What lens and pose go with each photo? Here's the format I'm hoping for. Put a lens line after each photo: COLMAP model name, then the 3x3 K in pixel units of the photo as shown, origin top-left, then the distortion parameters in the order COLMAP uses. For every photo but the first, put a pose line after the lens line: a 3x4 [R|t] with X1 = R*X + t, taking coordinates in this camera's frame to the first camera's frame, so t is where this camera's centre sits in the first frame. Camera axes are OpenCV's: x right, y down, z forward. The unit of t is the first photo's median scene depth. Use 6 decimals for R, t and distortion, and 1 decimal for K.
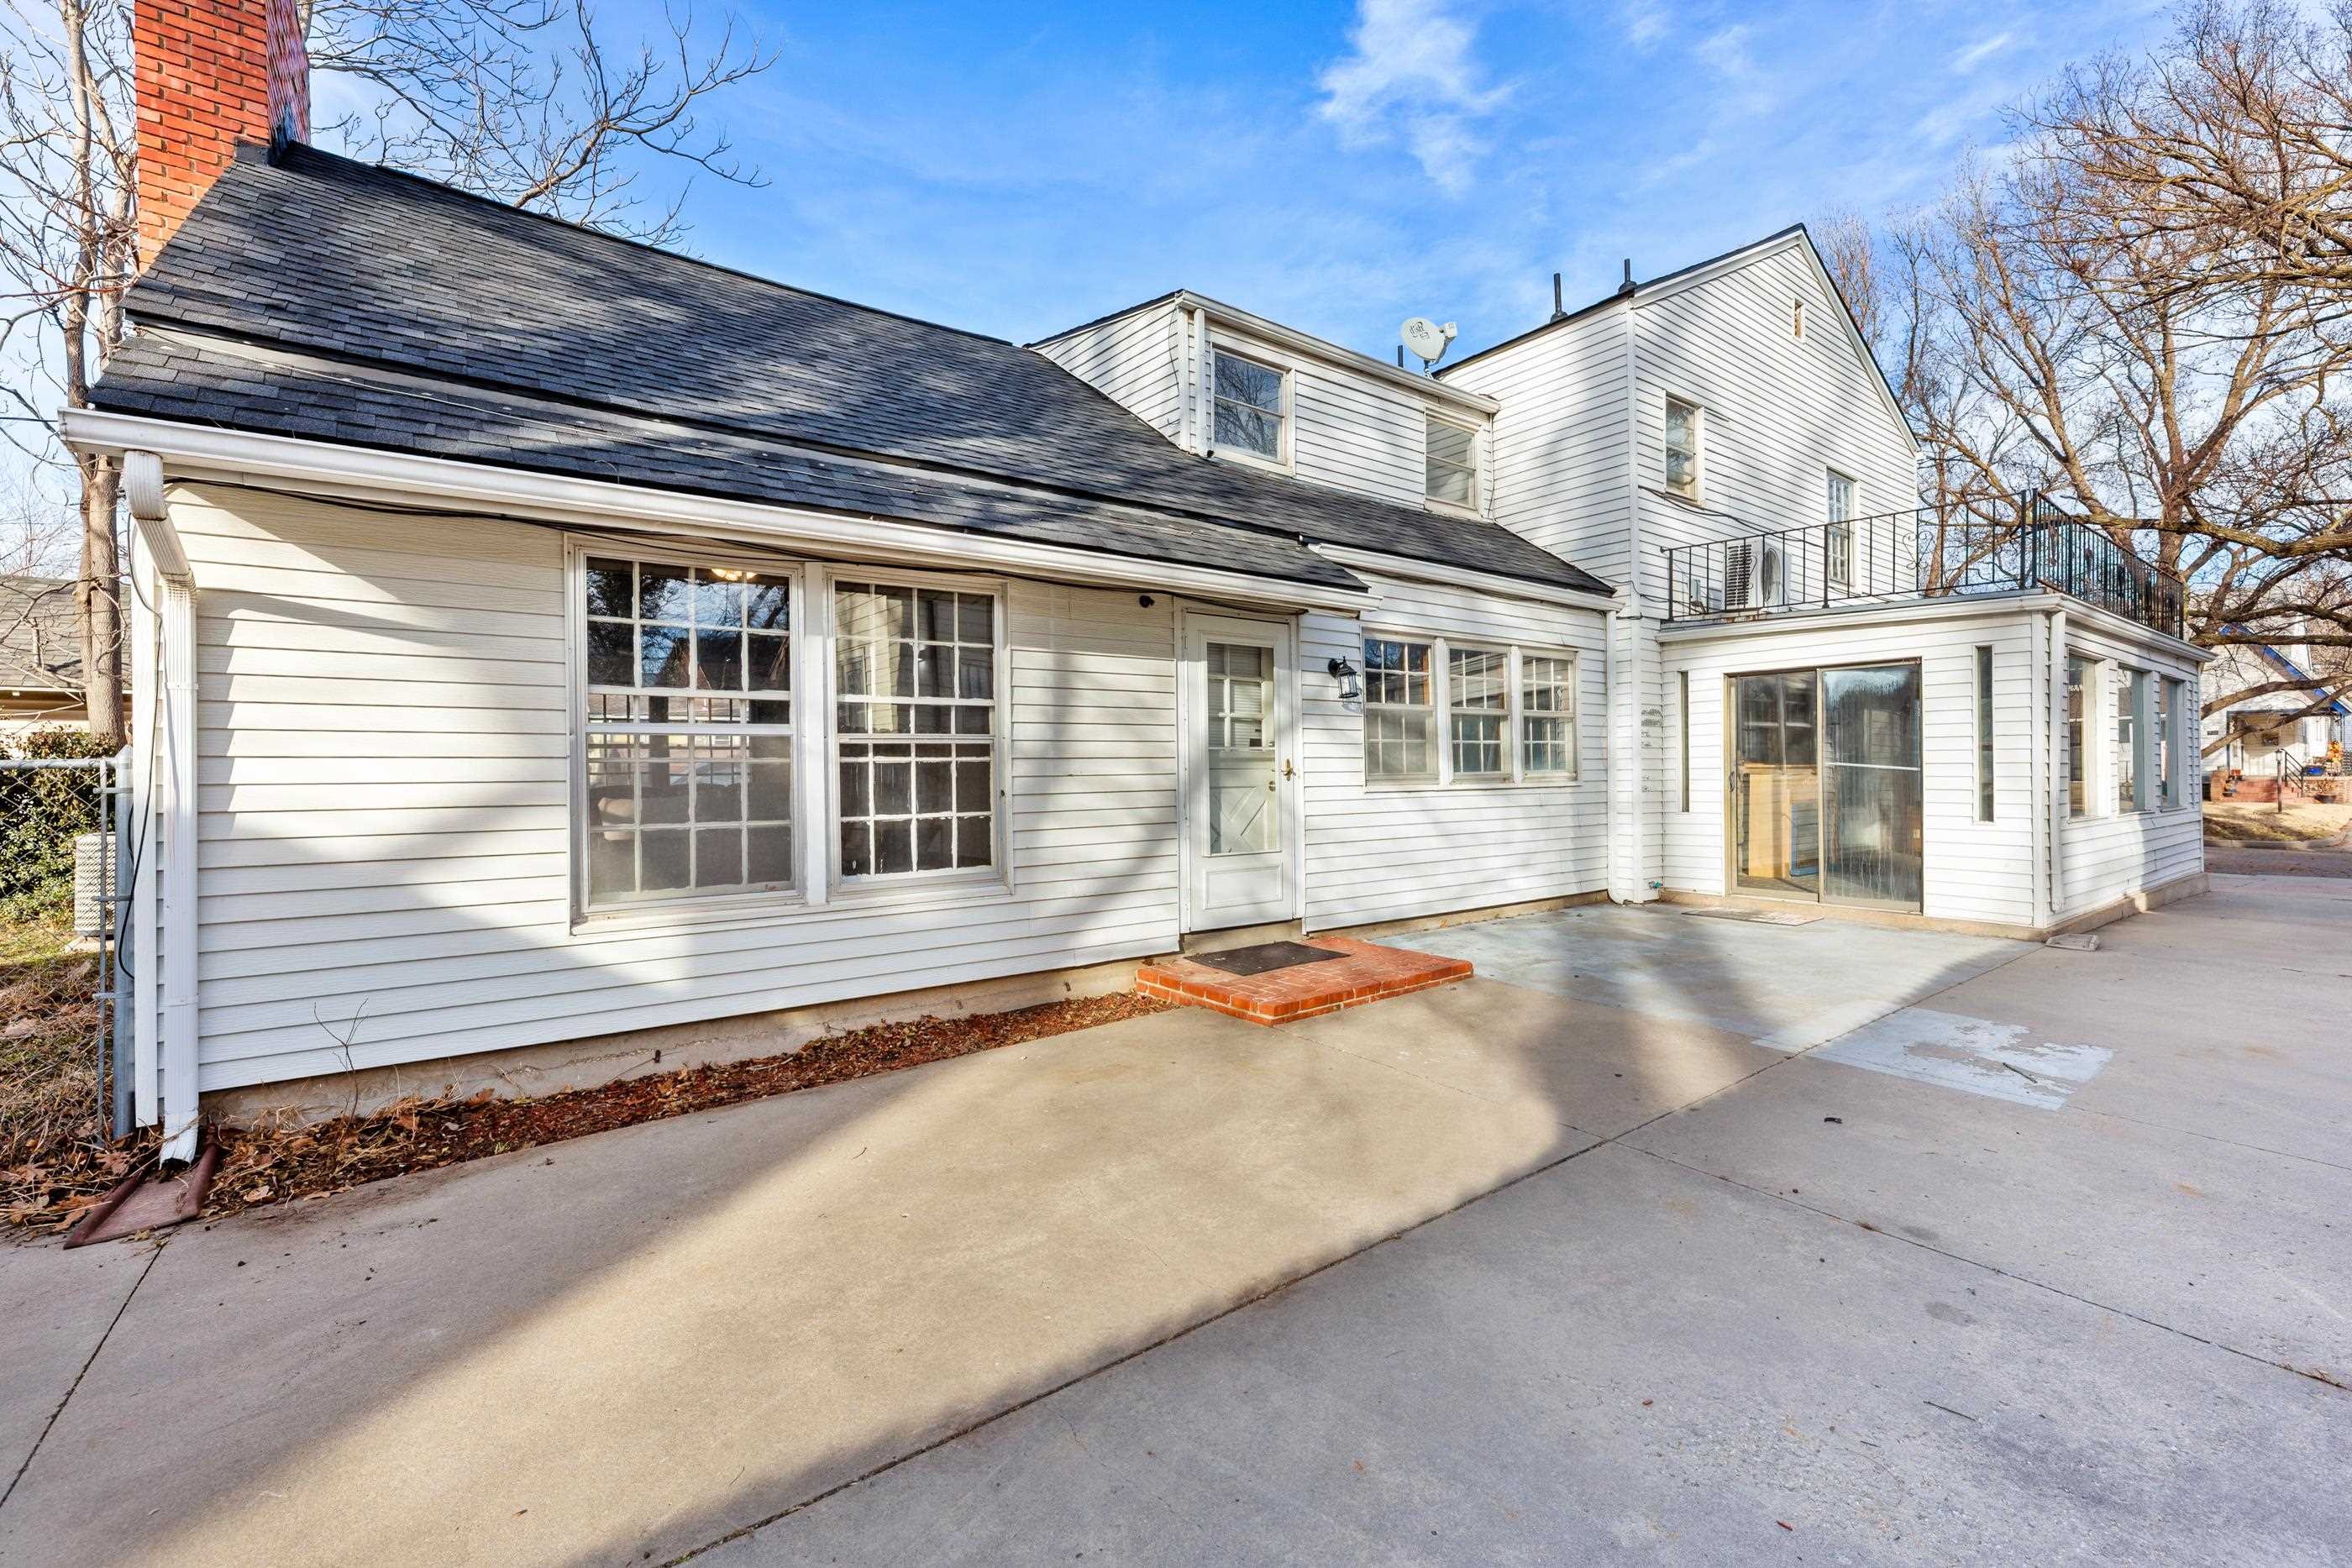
lens RADIAL K [[972.1, 0, 1178.2], [0, 972.1, 774.1], [0, 0, 1]] dist [0.002170, 0.000072]
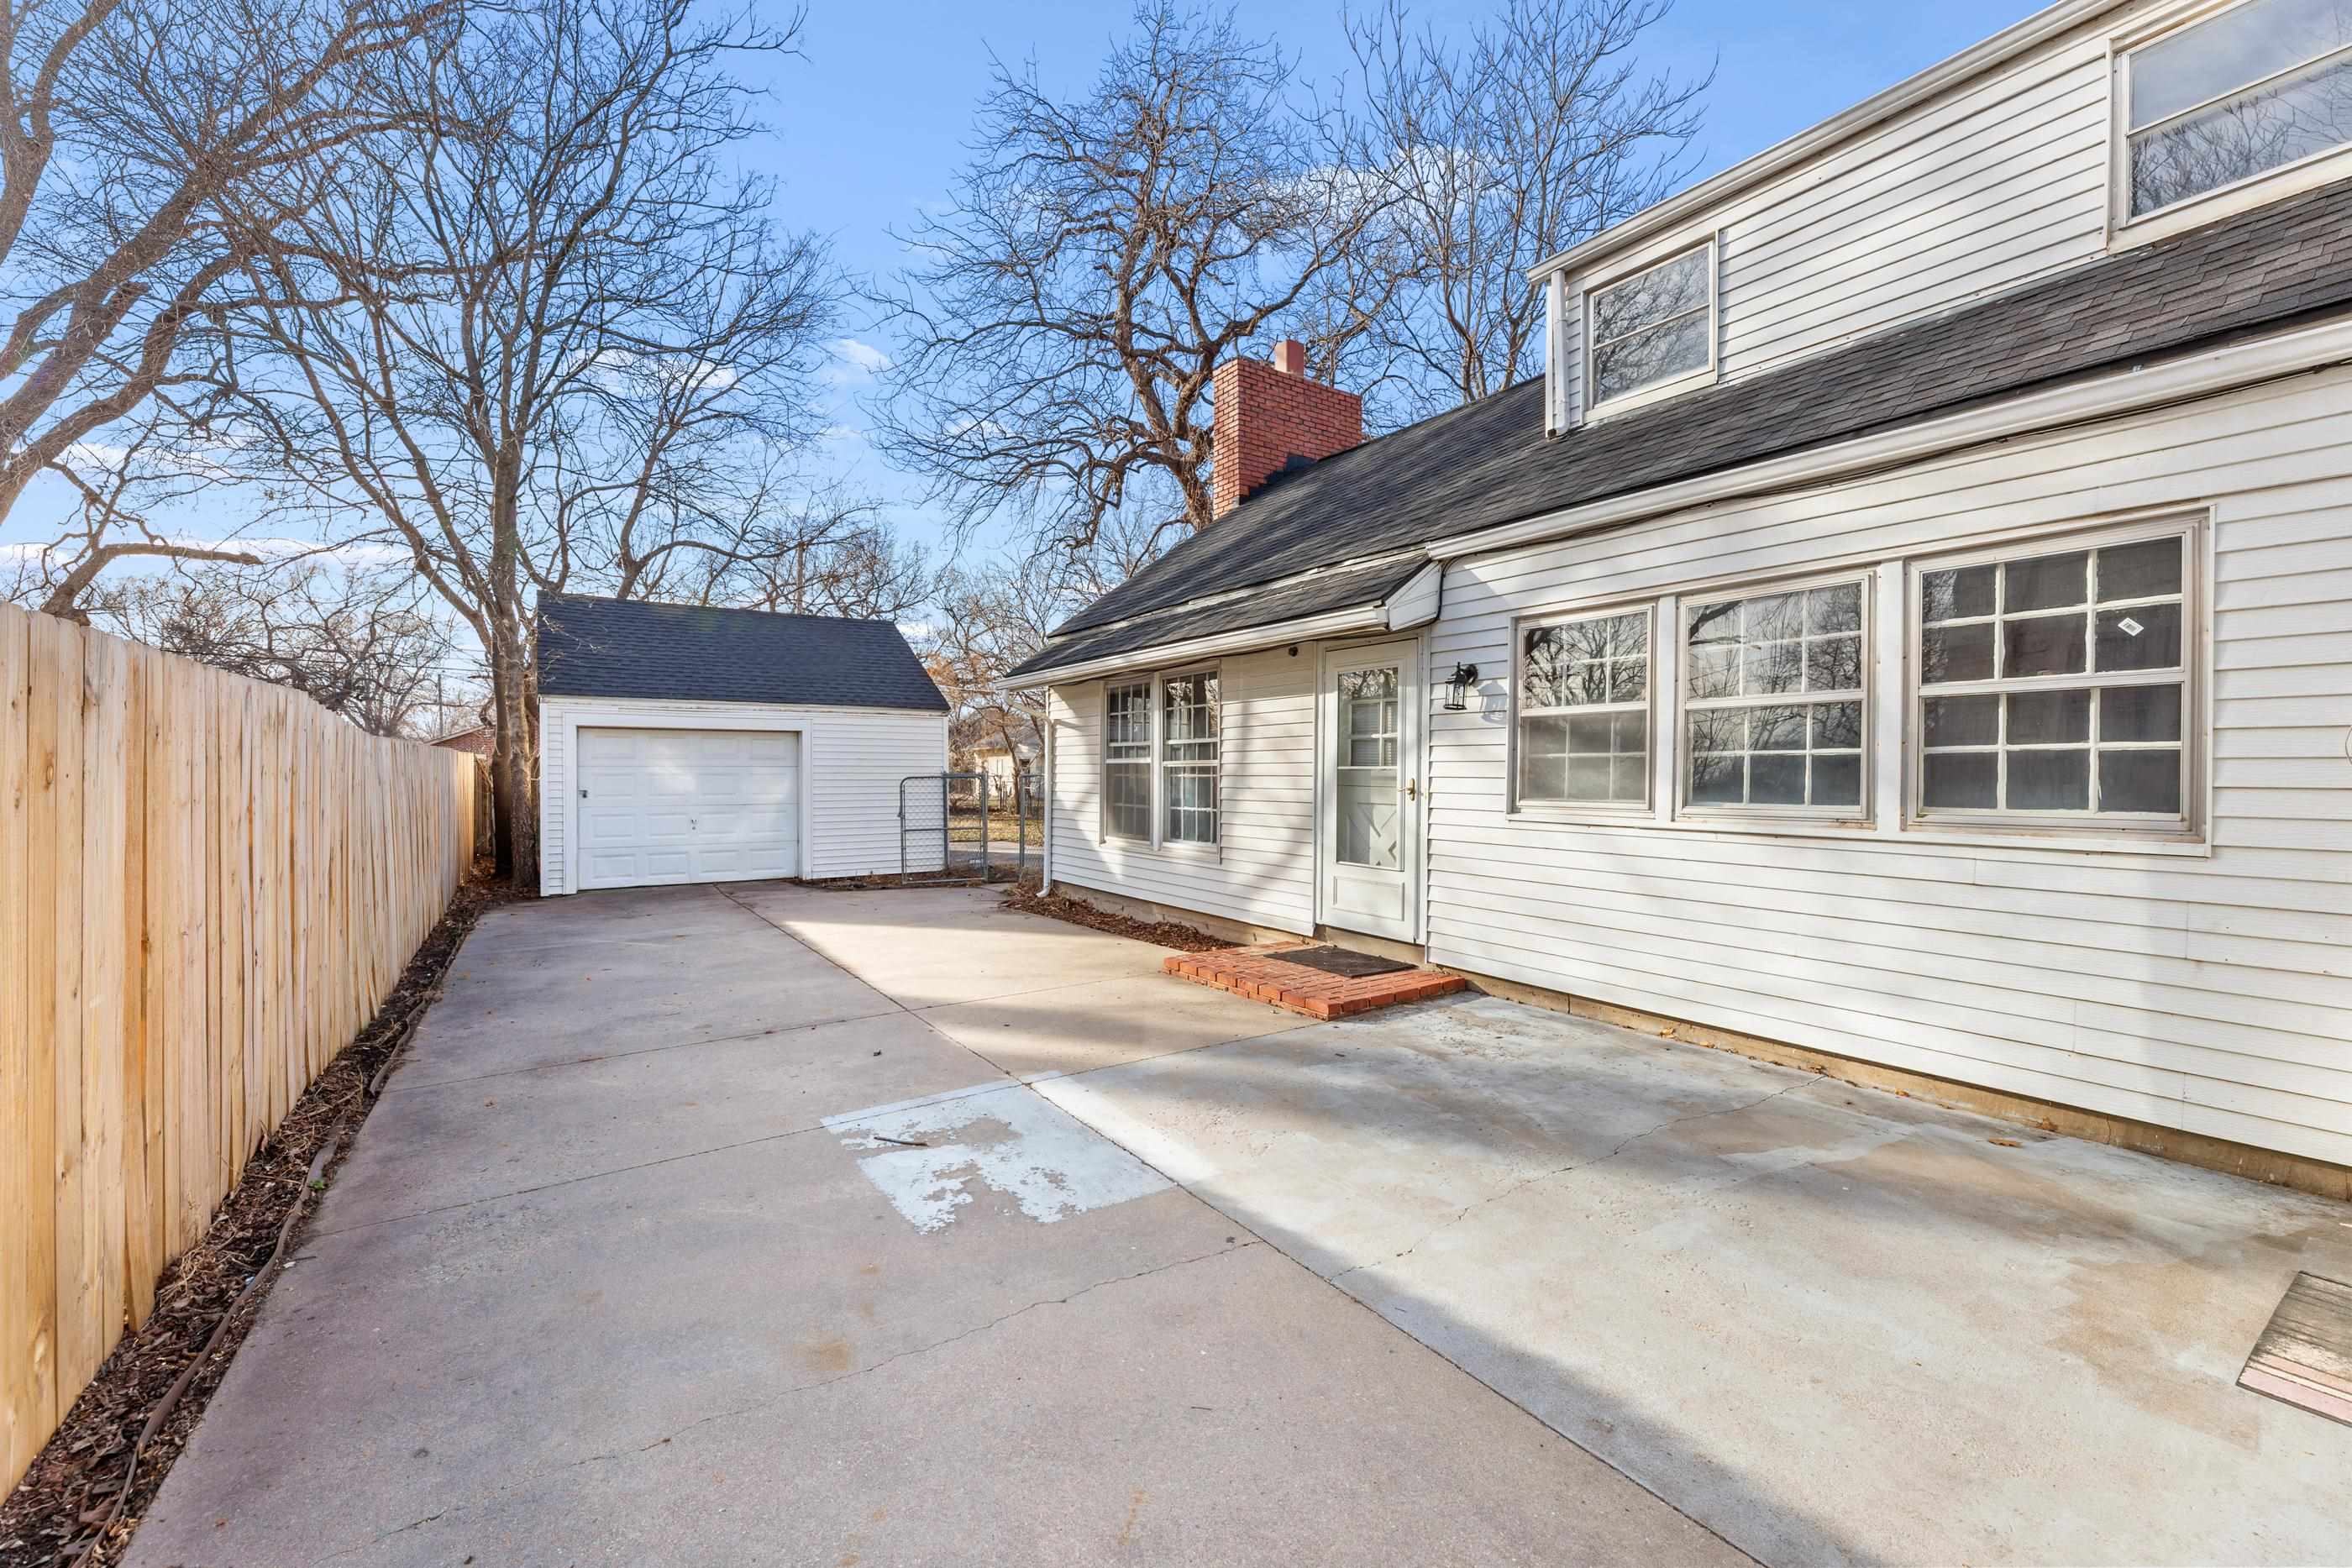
lens RADIAL K [[972.1, 0, 1177.7], [0, 972.1, 784.7], [0, 0, 1]] dist [0.002170, 0.000072]
pose [[-0.062361, 0.022309, -0.997804, 1.235773], [-0.007963, 0.999707, 0.022849, -0.032971], [0.998022, 0.009371, -0.062165, 0.929778]]
